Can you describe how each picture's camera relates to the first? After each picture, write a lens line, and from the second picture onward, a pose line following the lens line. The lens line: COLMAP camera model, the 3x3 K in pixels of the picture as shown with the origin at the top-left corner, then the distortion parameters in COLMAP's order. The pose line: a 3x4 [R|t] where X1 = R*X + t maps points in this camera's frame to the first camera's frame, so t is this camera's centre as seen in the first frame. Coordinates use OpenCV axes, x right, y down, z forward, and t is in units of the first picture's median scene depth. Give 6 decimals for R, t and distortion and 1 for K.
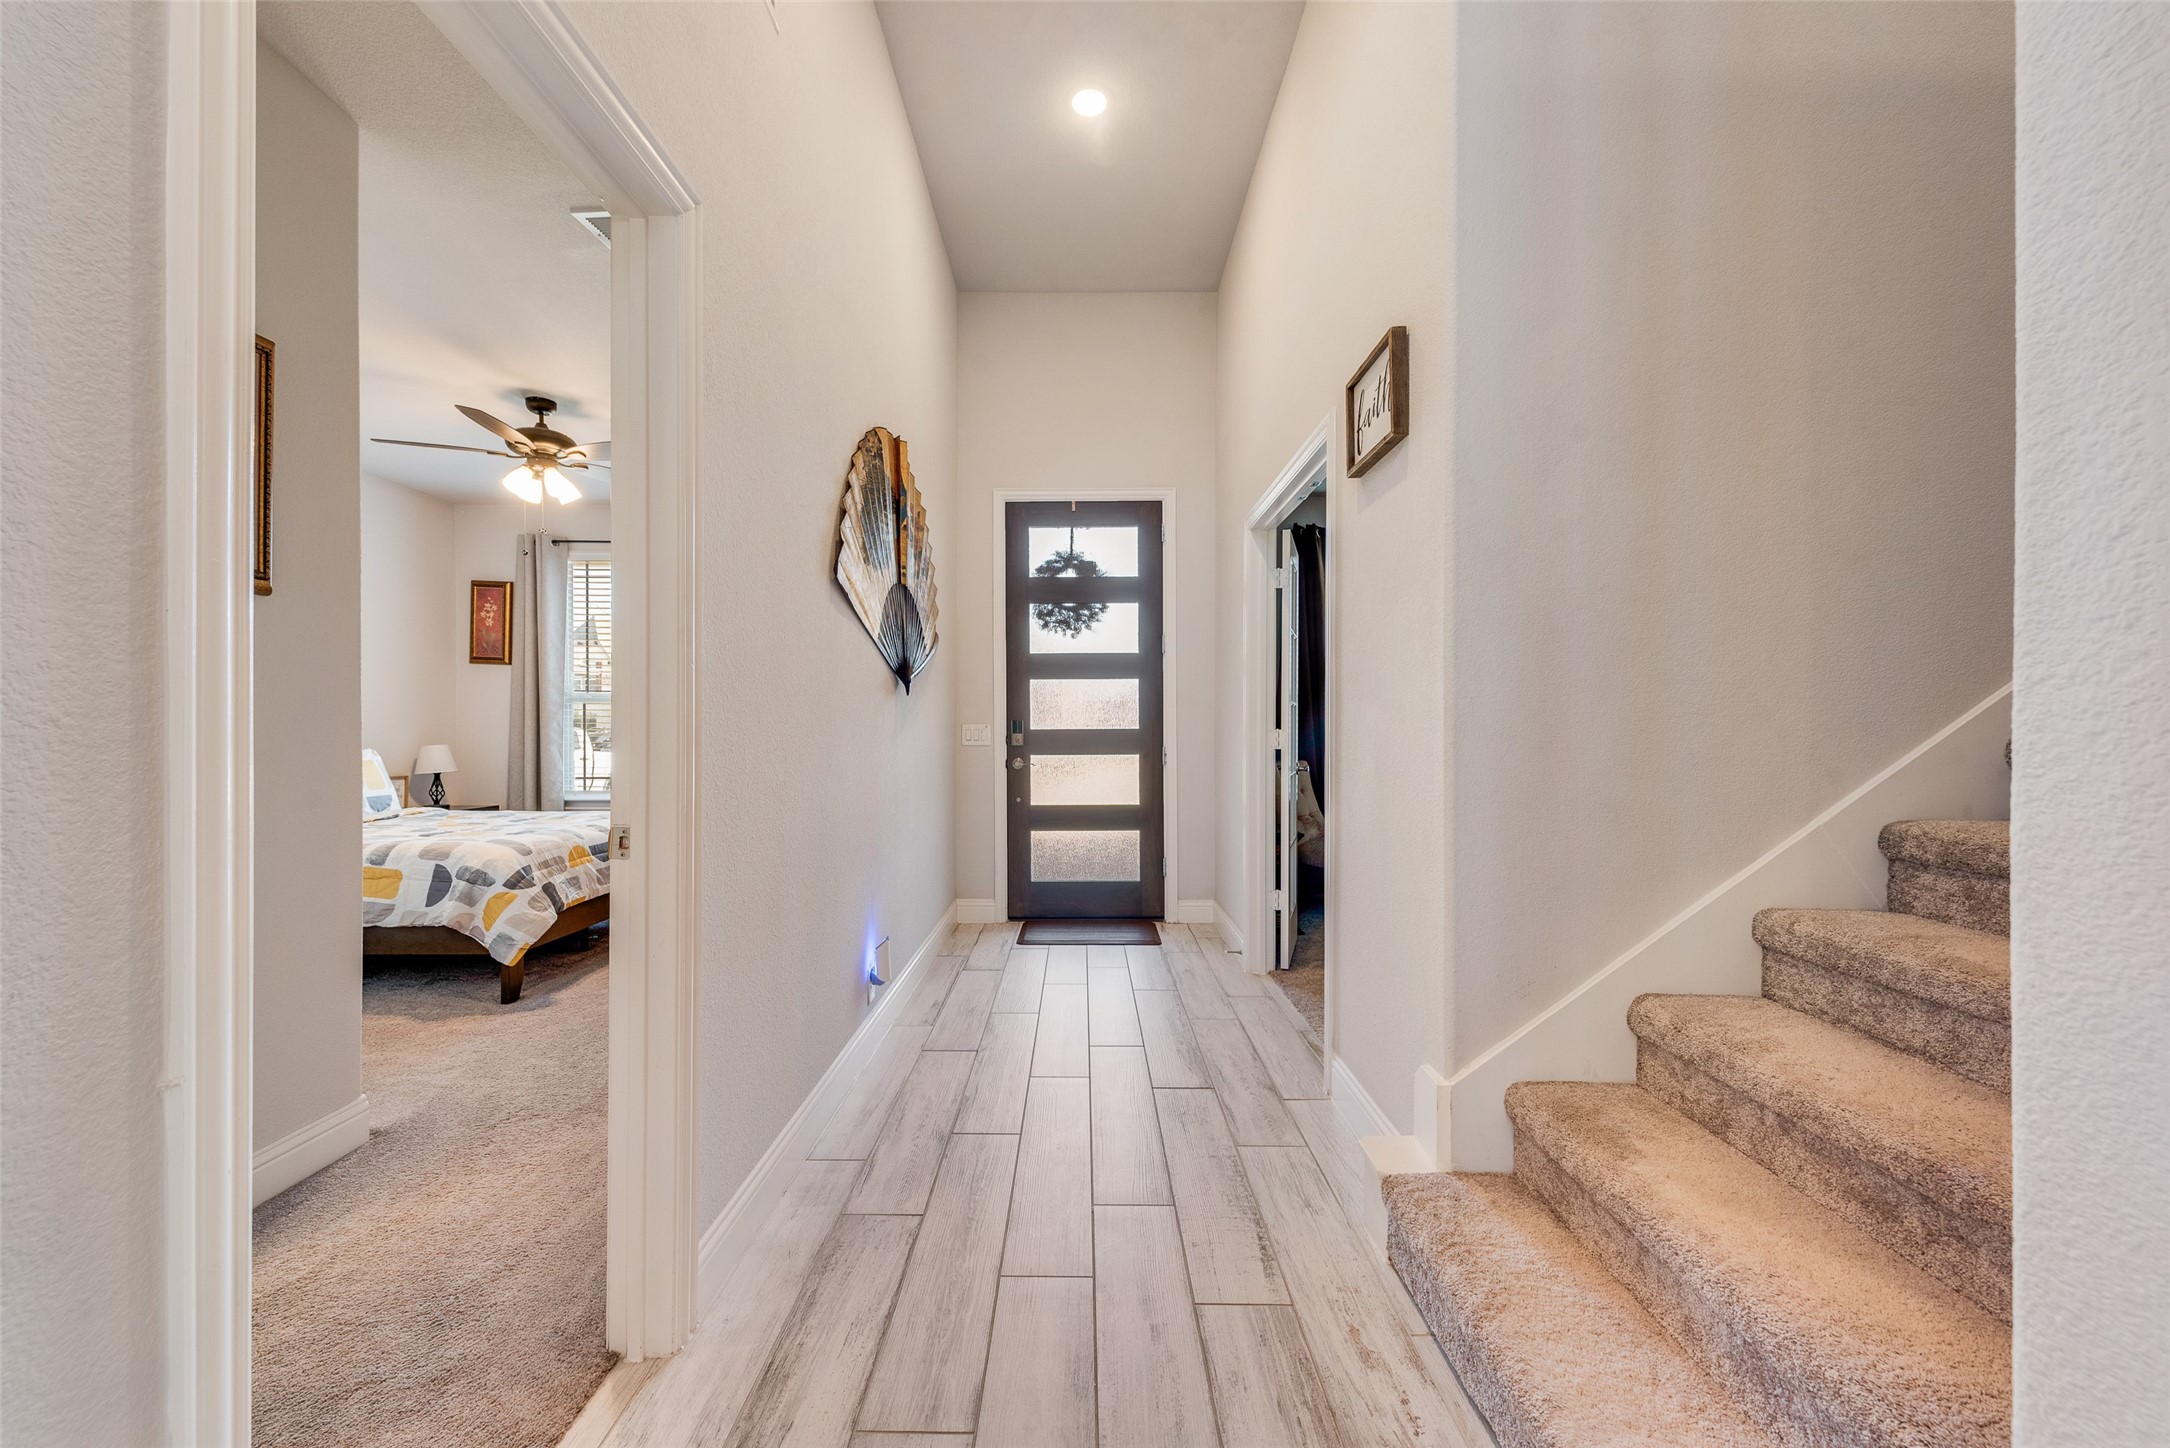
lens RADIAL K [[848.8, 0, 1080.6], [0, 848.8, 728.9], [0, 0, 1]] dist [0.007203, -0.002484]
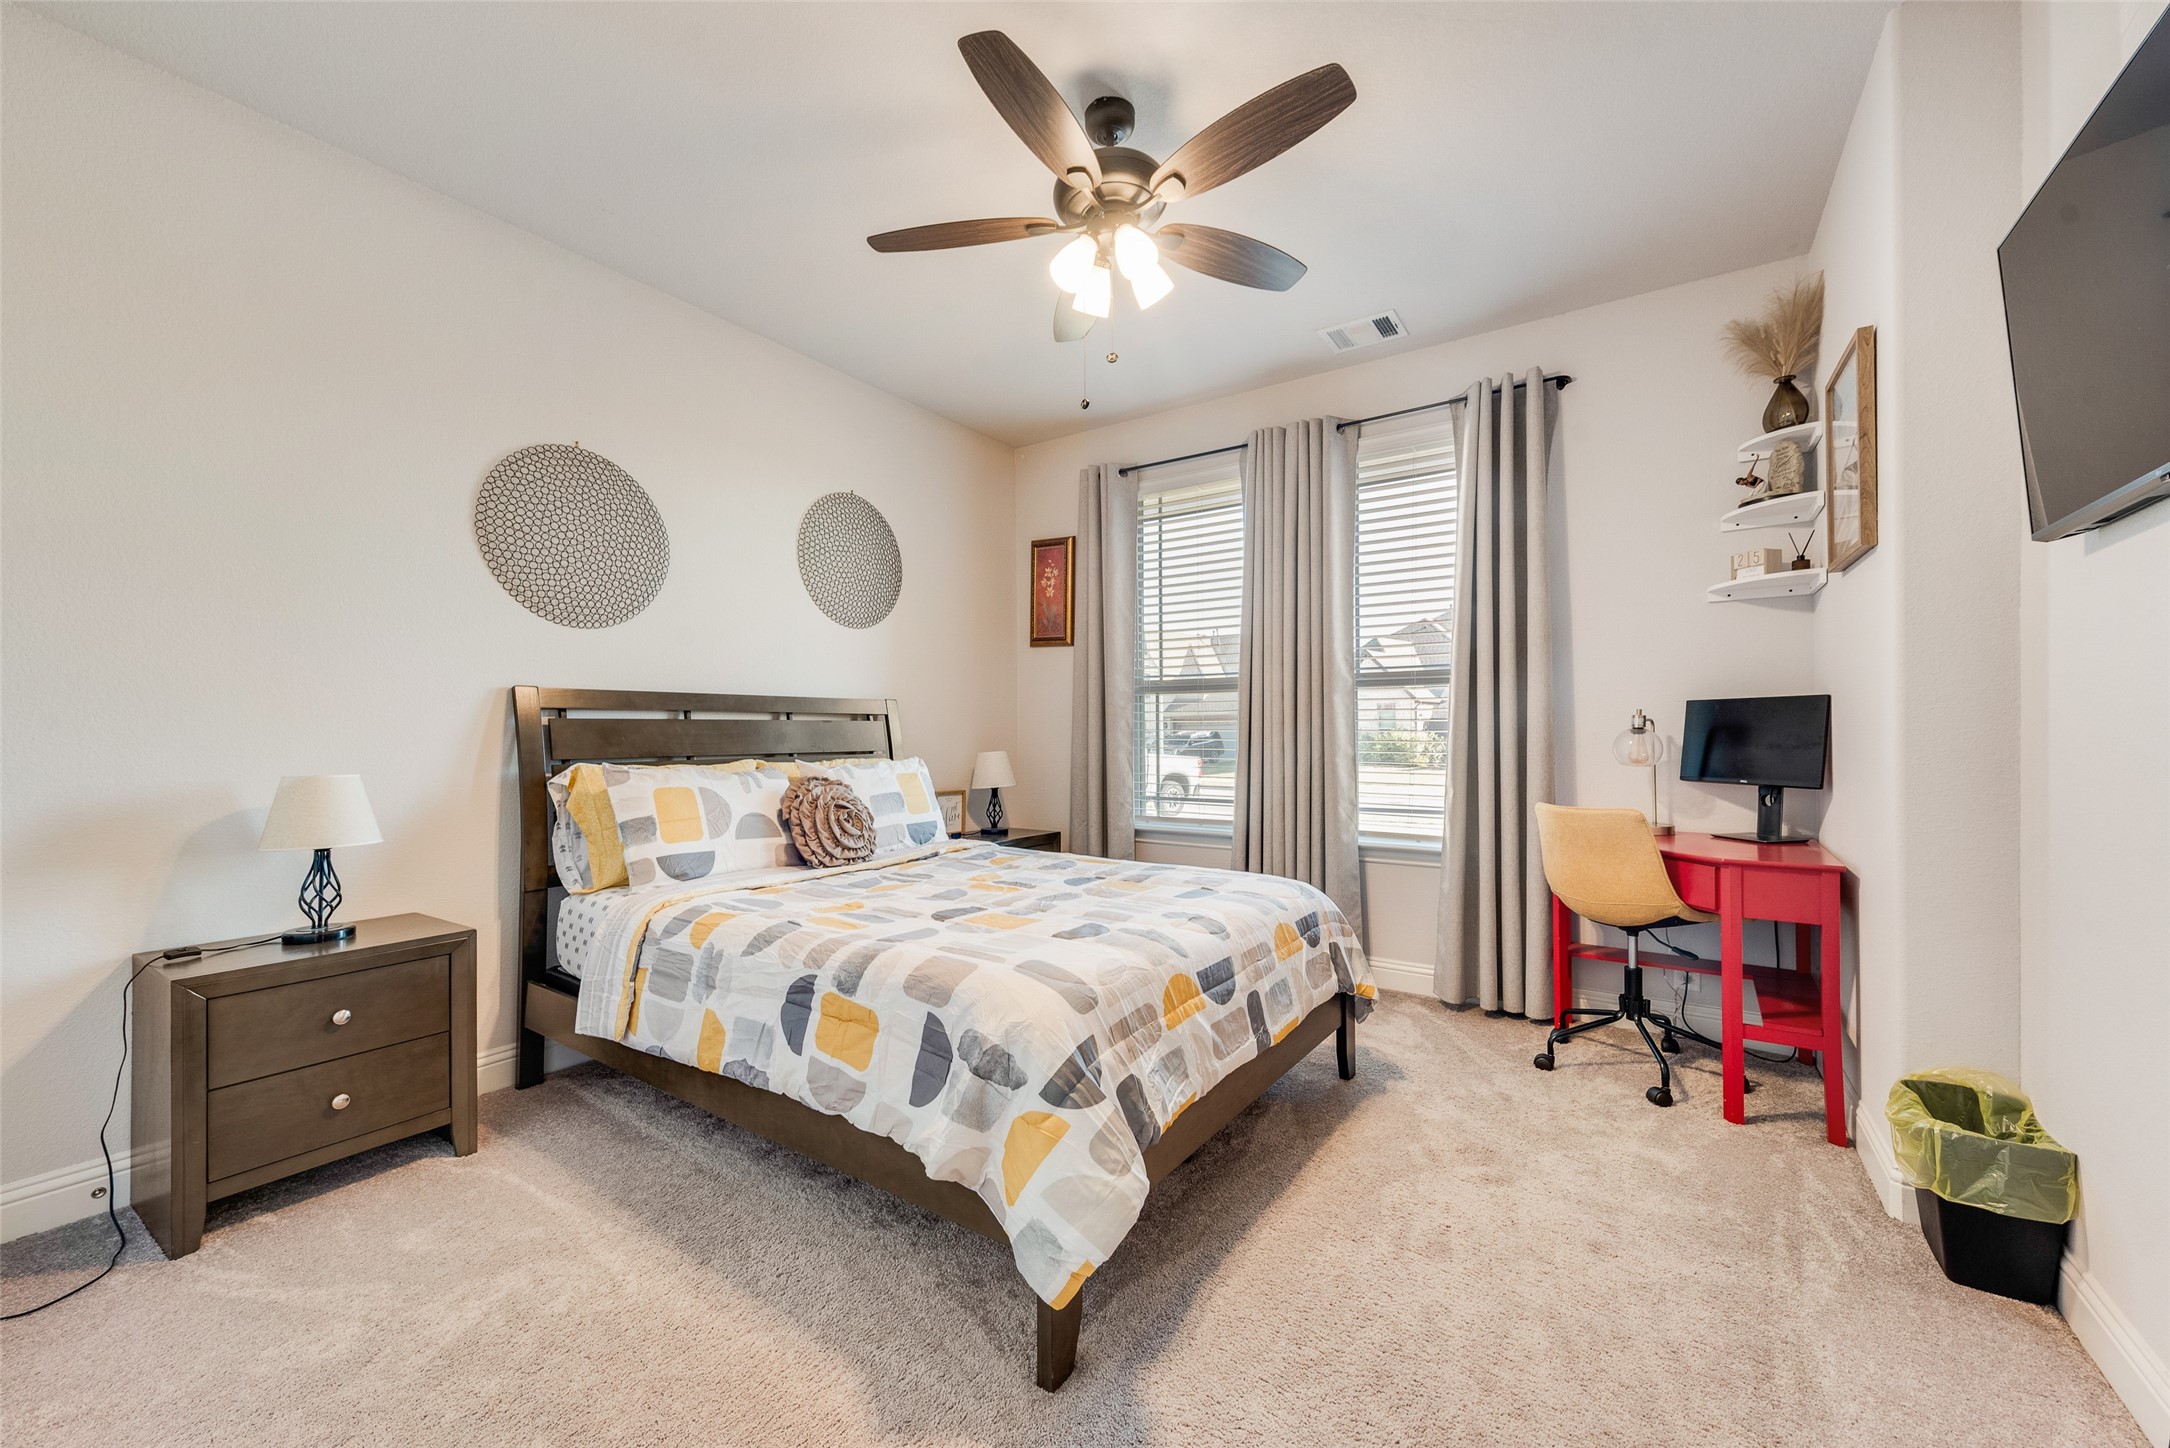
lens RADIAL K [[848.8, 0, 1084.6], [0, 848.8, 727.4], [0, 0, 1]] dist [0.007203, -0.002484]
pose [[0.832189, -0.006029, -0.554459, -0.310345], [0.003406, 0.999978, -0.005762, 0.001782], [0.554481, 0.002907, 0.832191, 0.482383]]
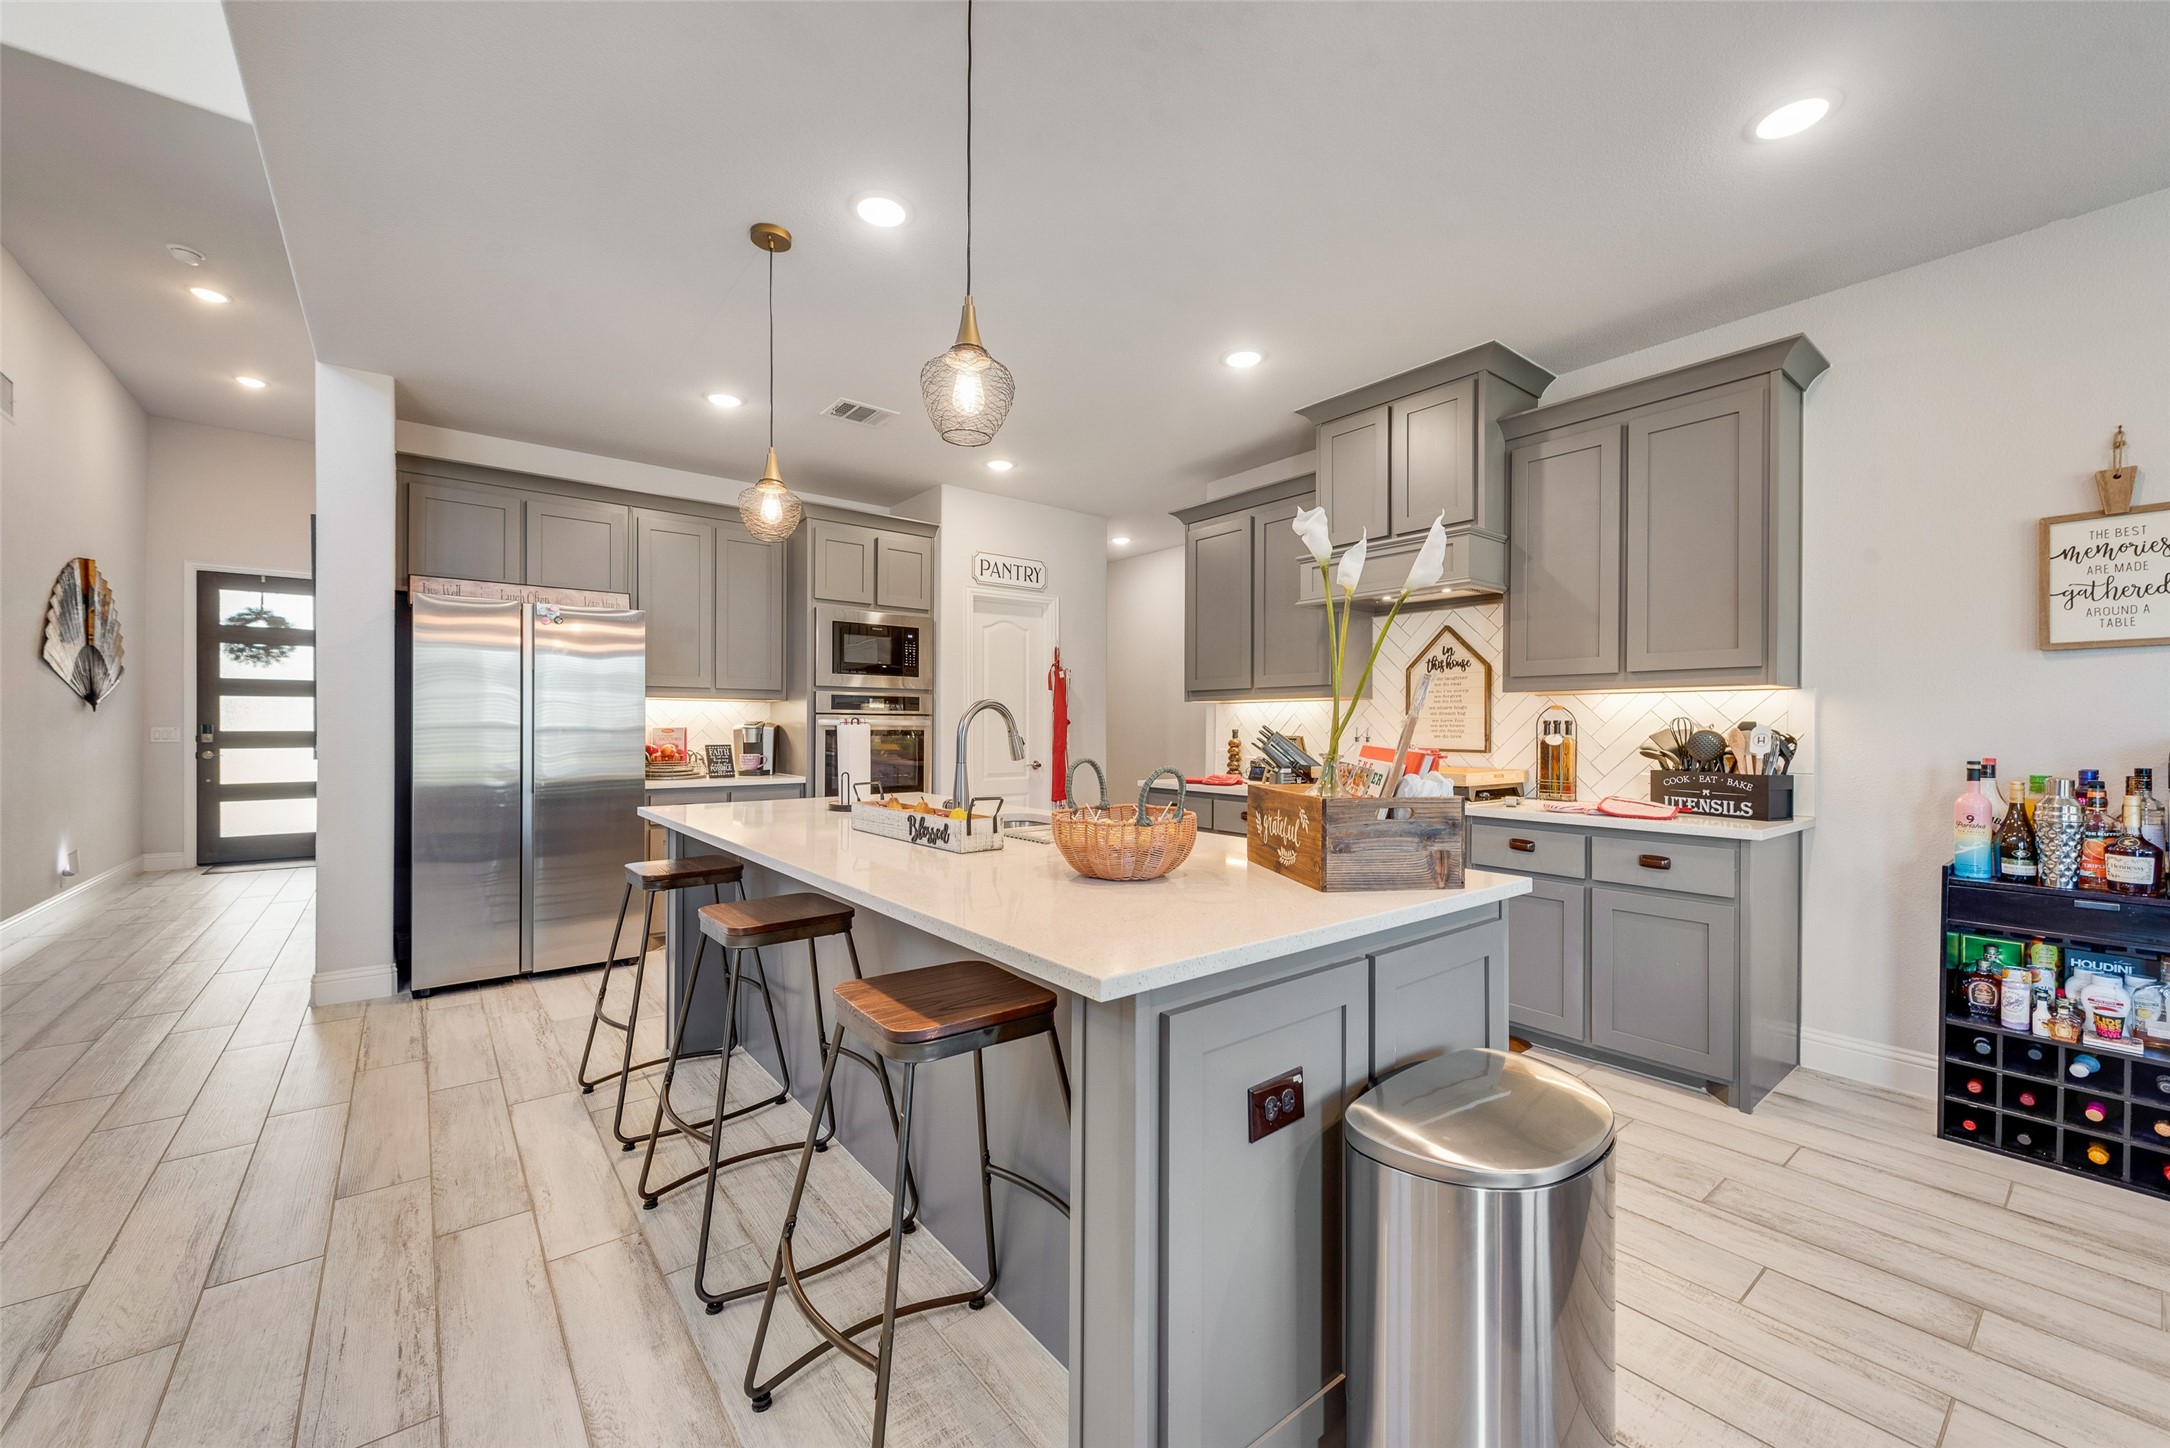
lens RADIAL K [[848.8, 0, 1076.2], [0, 848.8, 725.2], [0, 0, 1]] dist [0.007203, -0.002484]
pose [[0.787104, 0.005783, 0.616794, 0.196509], [-0.006671, 0.999977, -0.000862, -0.018321], [-0.616785, -0.003436, 0.787124, -1.056656]]
